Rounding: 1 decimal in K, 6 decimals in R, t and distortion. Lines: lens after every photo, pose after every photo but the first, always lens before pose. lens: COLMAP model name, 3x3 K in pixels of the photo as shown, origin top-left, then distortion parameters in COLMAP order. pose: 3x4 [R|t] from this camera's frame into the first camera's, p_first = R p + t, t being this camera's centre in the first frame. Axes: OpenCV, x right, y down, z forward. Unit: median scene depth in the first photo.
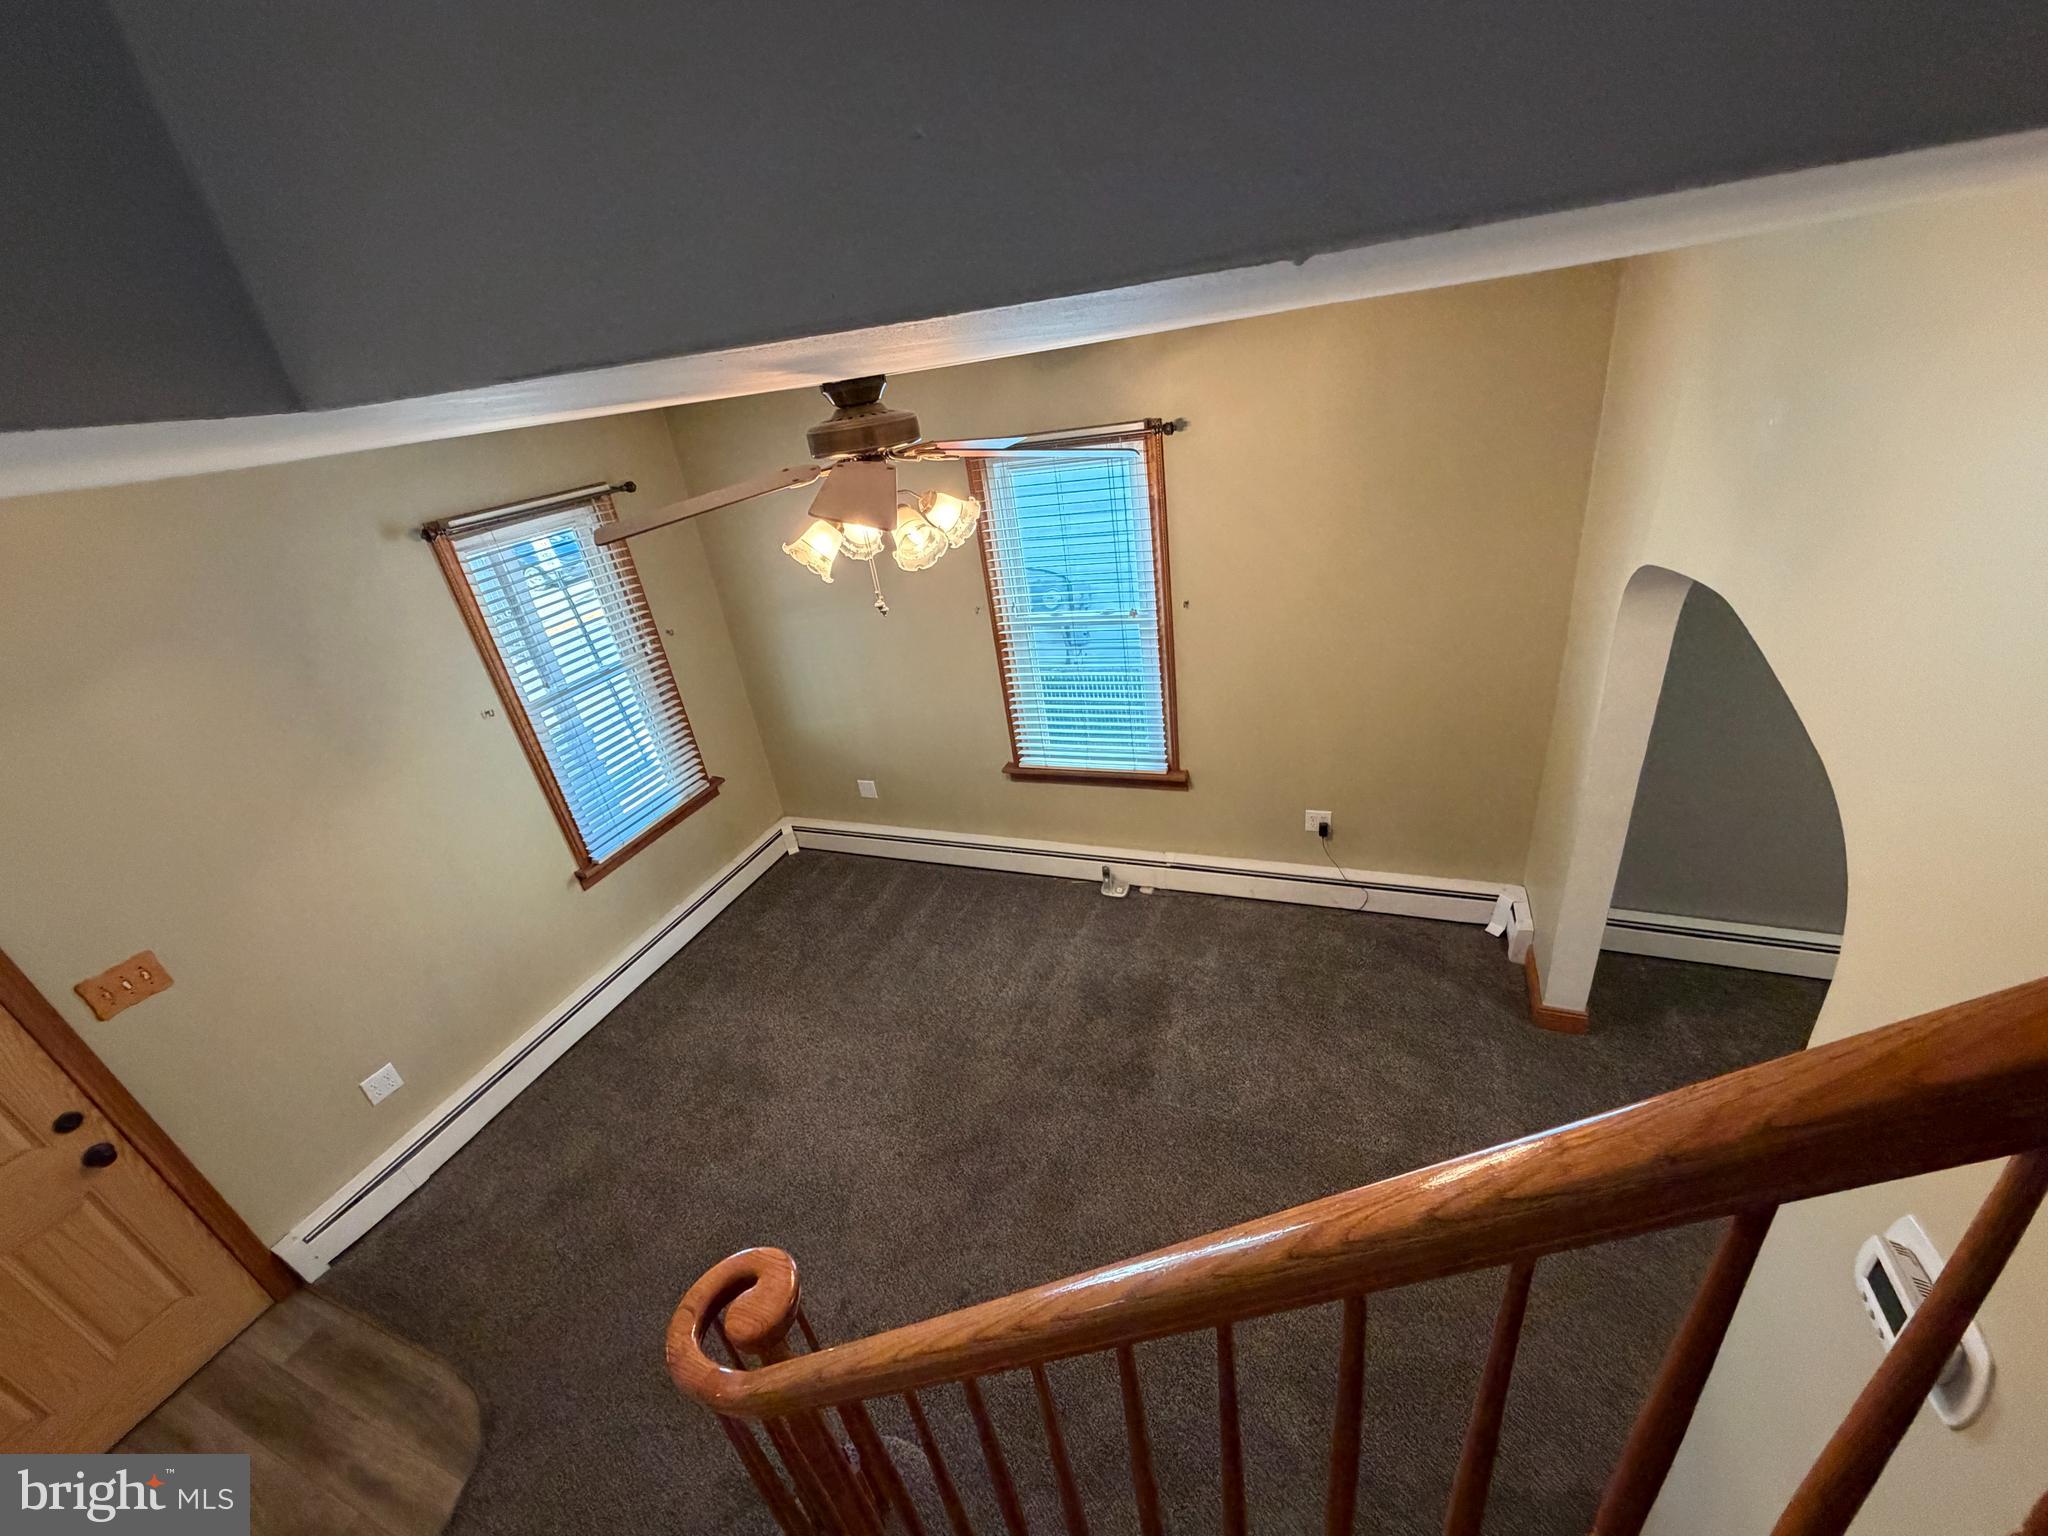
lens RADIAL K [[817.5, 0, 1024.9], [0, 817.5, 764.6], [0, 0, 1]] dist [-0.000647, 0.000387]
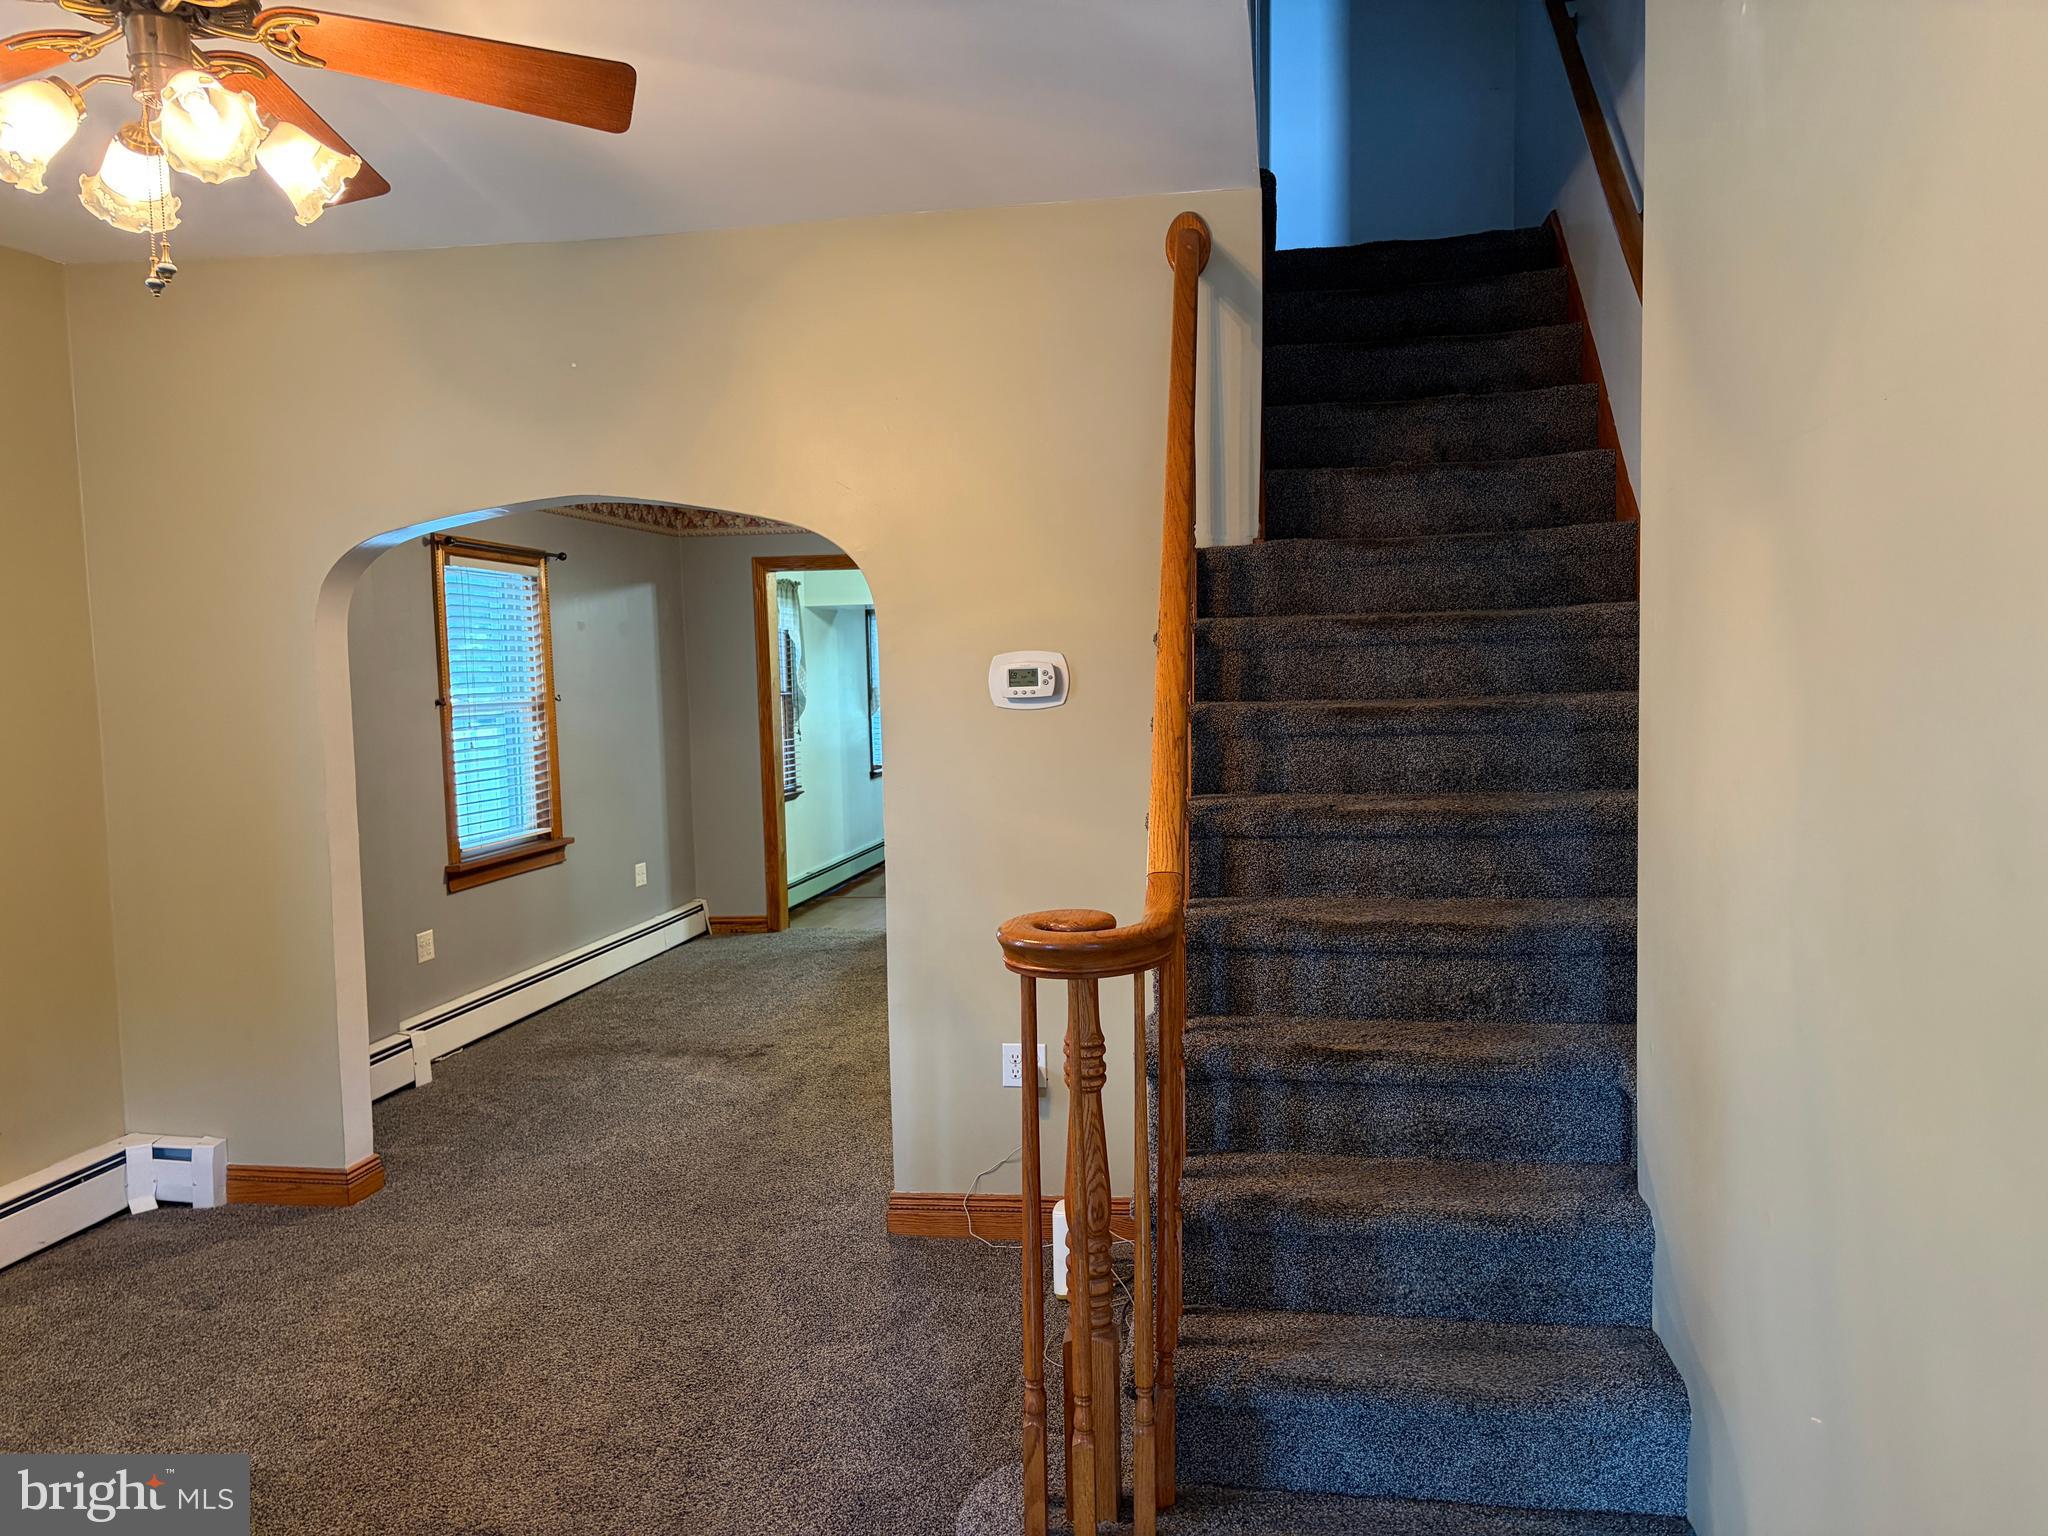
lens RADIAL K [[1552.6, 0, 1014.1], [0, 1552.6, 788.6], [0, 0, 1]] dist [0.074674, -0.062928]
pose [[-0.210811, 0.058185, 0.975794, -0.716849], [0.485259, 0.872775, 0.052794, 0.174816], [-0.848576, 0.484643, -0.212225, 0.518442]]
